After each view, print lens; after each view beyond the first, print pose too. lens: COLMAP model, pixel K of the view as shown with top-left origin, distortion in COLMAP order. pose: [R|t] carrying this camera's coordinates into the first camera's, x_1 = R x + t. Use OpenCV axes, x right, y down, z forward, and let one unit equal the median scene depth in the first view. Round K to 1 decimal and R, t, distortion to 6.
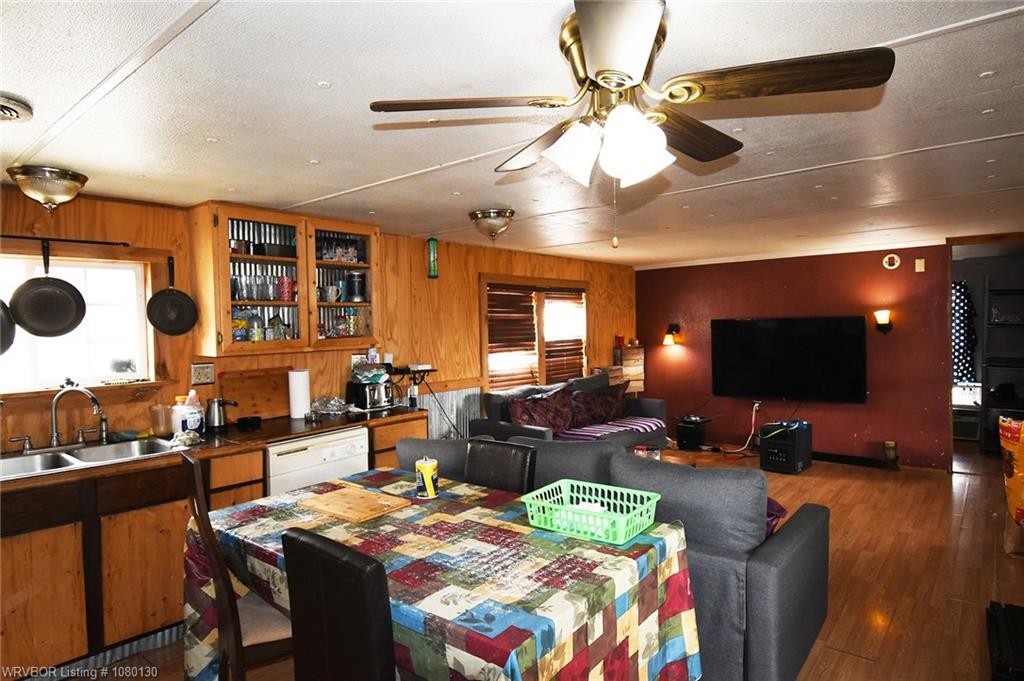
lens RADIAL K [[587.5, 0, 512.0], [0, 587.5, 340.5], [0, 0, 1]] dist [0.016010, -0.029909]
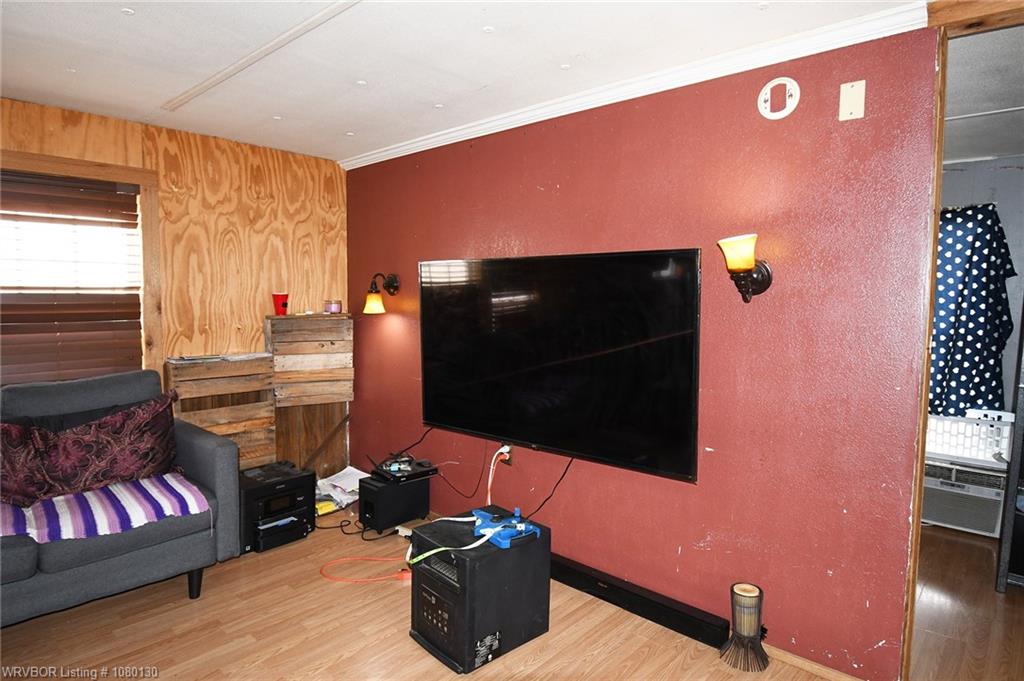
lens RADIAL K [[587.5, 0, 512.0], [0, 587.5, 340.5], [0, 0, 1]] dist [0.016010, -0.029909]
pose [[0.998595, 0.033942, -0.040682, 0.403451], [-0.031852, 0.998191, 0.050983, 0.000486], [0.042339, -0.049616, 0.997871, 0.503069]]
